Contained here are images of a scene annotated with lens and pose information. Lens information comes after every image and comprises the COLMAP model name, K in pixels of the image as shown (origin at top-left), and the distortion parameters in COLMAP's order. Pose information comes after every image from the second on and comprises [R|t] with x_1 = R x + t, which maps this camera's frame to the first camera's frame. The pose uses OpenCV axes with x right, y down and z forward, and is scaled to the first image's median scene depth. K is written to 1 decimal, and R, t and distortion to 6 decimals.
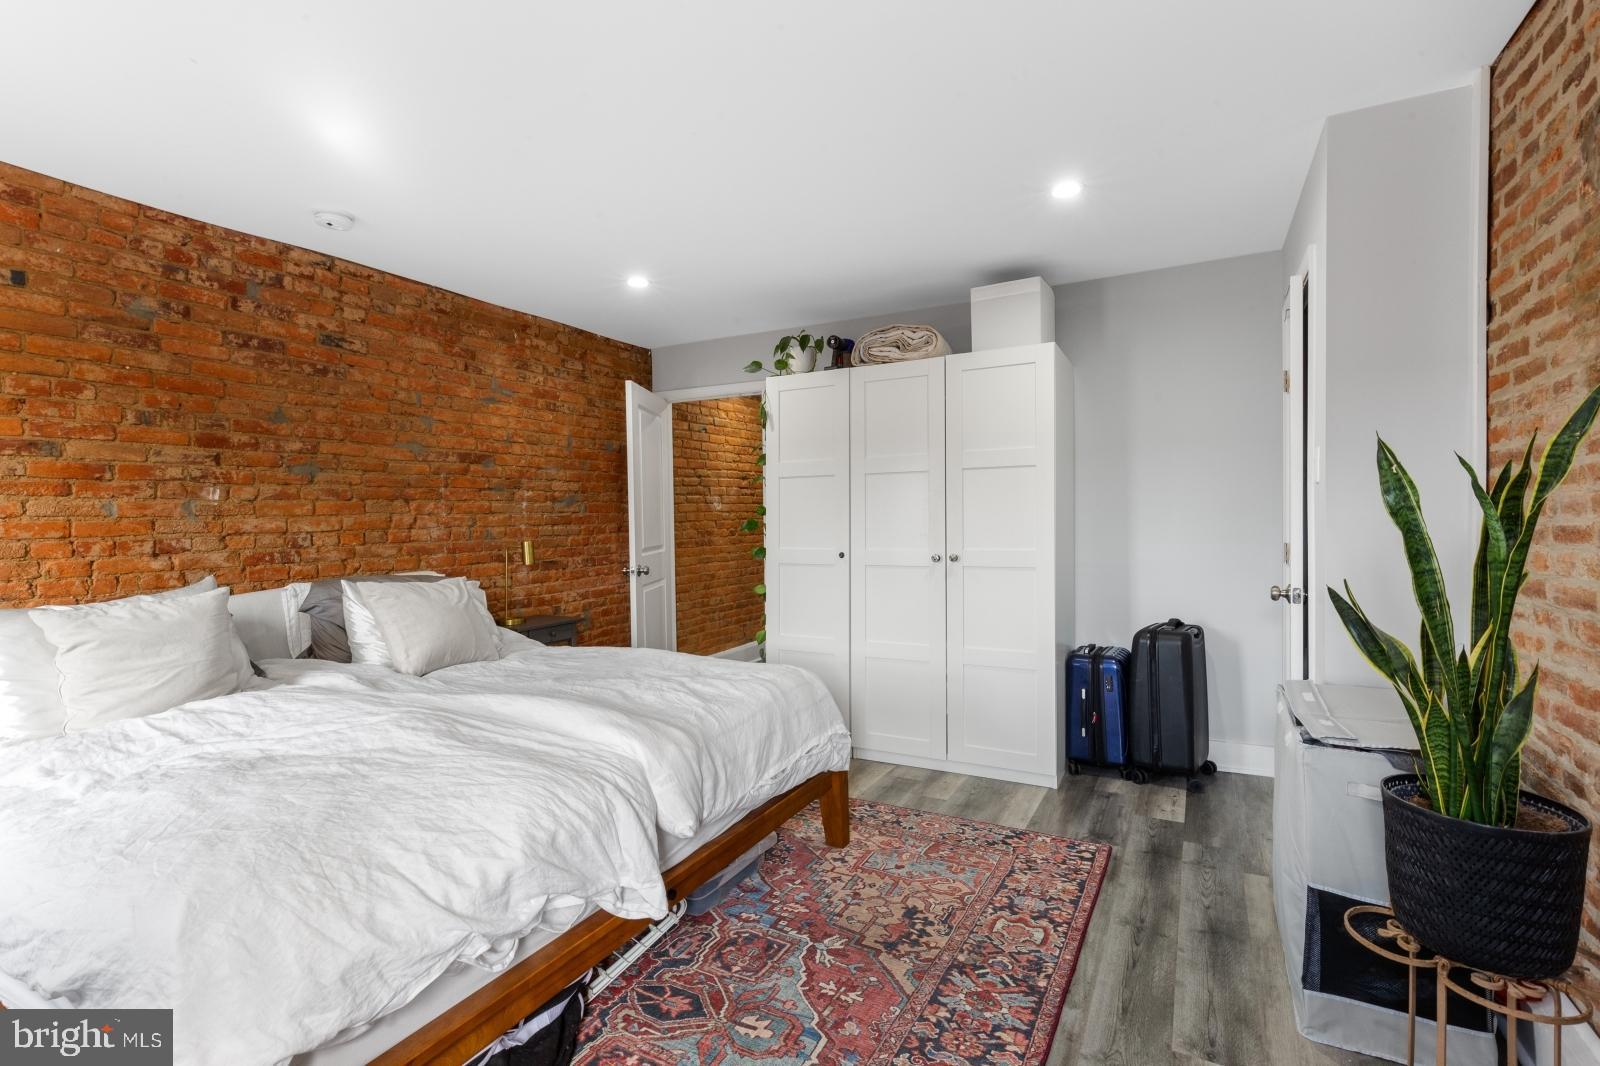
lens RADIAL K [[738.8, 0, 802.3], [0, 738.8, 540.2], [0, 0, 1]] dist [-0.002519, -0.000068]
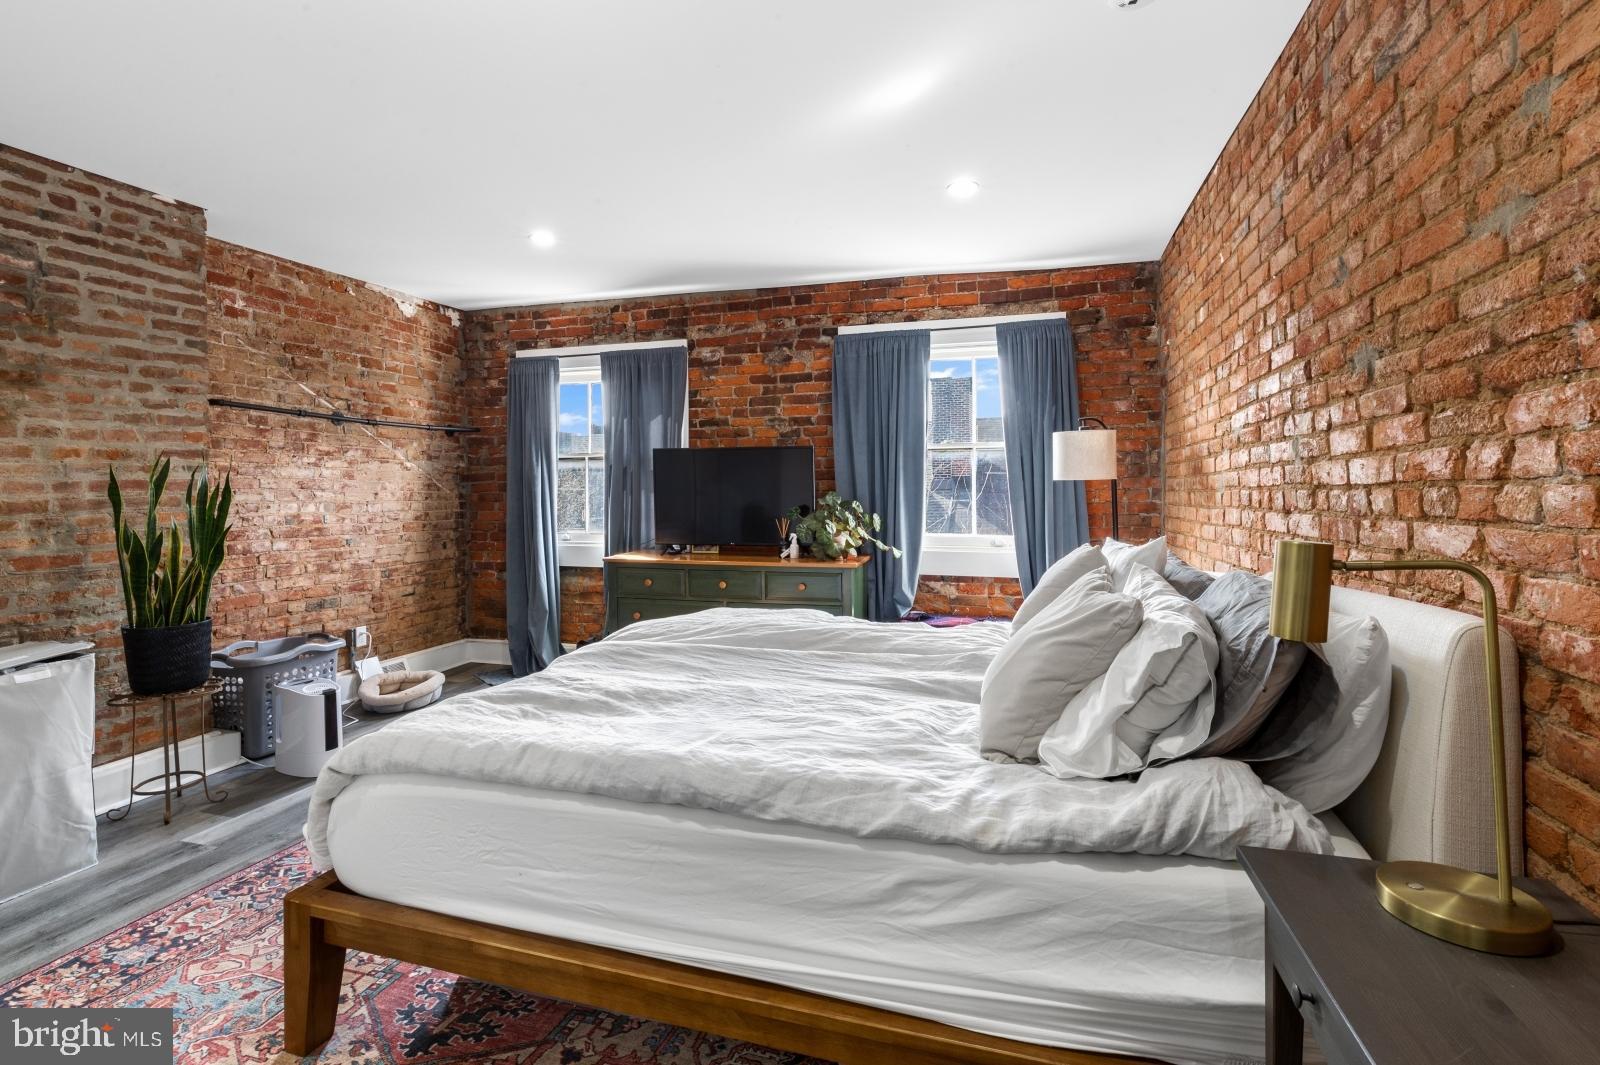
lens RADIAL K [[748.4, 0, 793.4], [0, 748.4, 511.4], [0, 0, 1]] dist [0.003923, -0.000382]
pose [[-0.980919, 0.027591, -0.192448, -0.212604], [0.016314, 0.998069, 0.059936, -0.033088], [0.193730, 0.055653, -0.979475, 1.552794]]
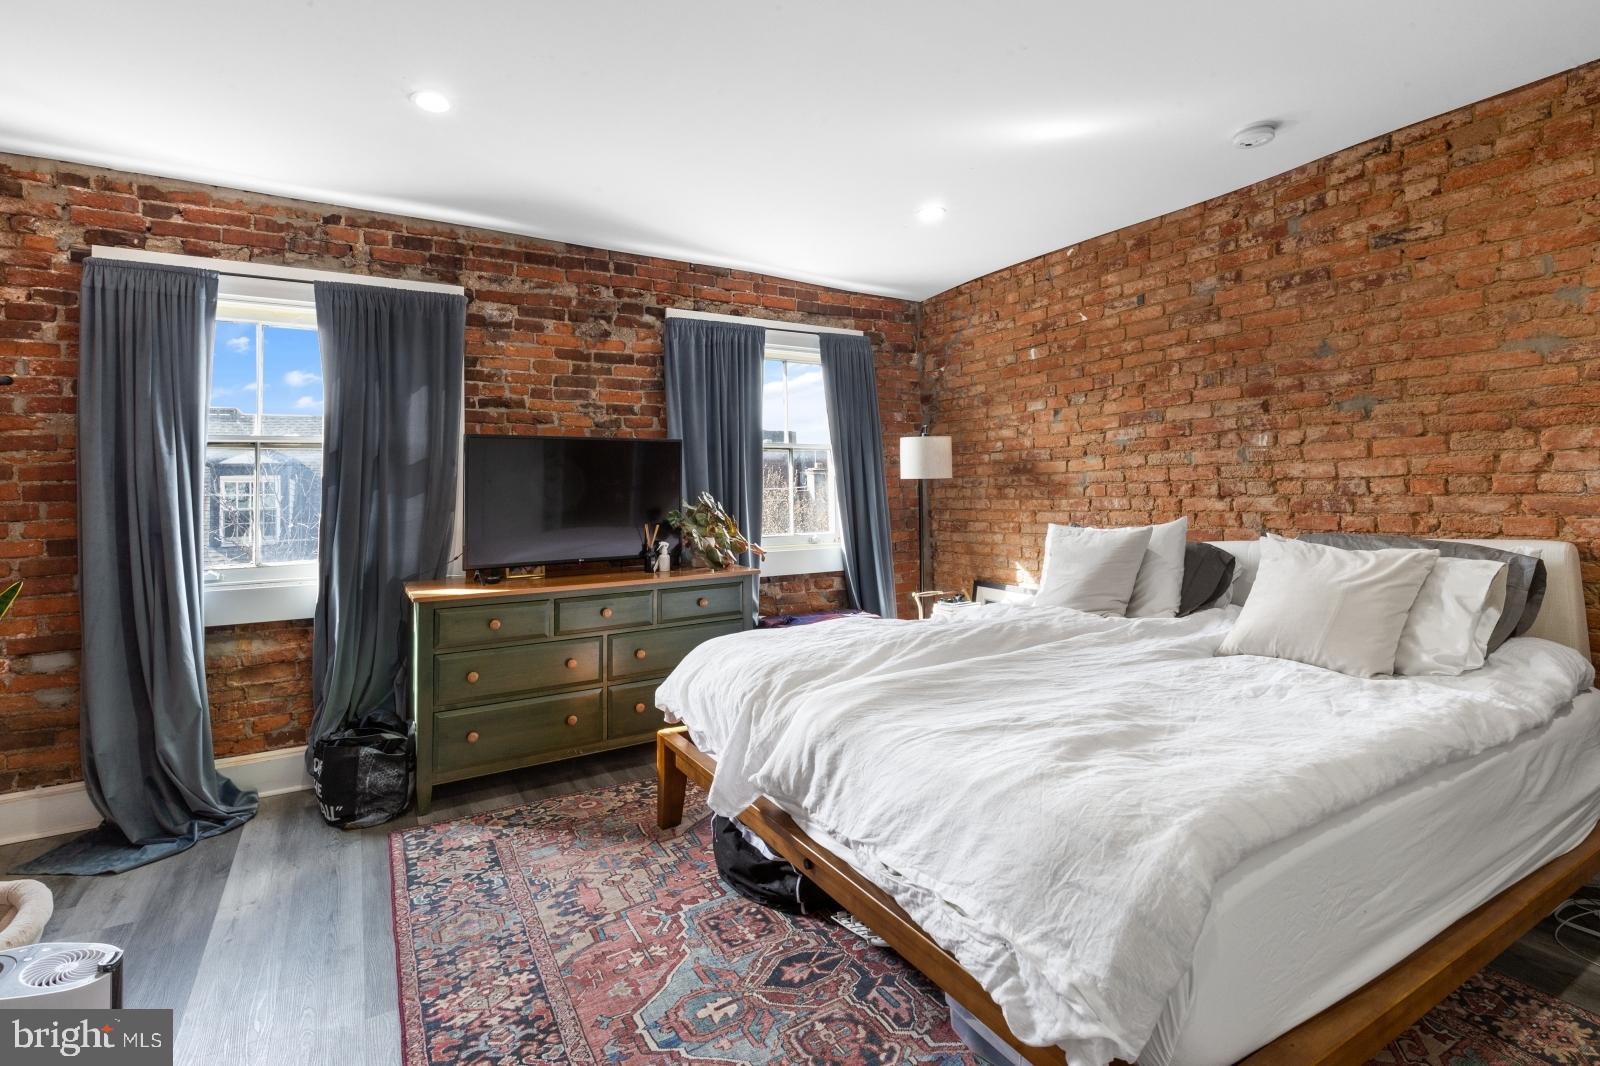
lens RADIAL K [[753.8, 0, 799.7], [0, 753.8, 465.3], [0, 0, 1]] dist [0.001771, -0.000416]
pose [[-0.514443, -0.000677, -0.857524, 0.439248], [0.001458, 0.999998, -0.001664, -0.026611], [0.857523, -0.002106, -0.514441, 0.972510]]
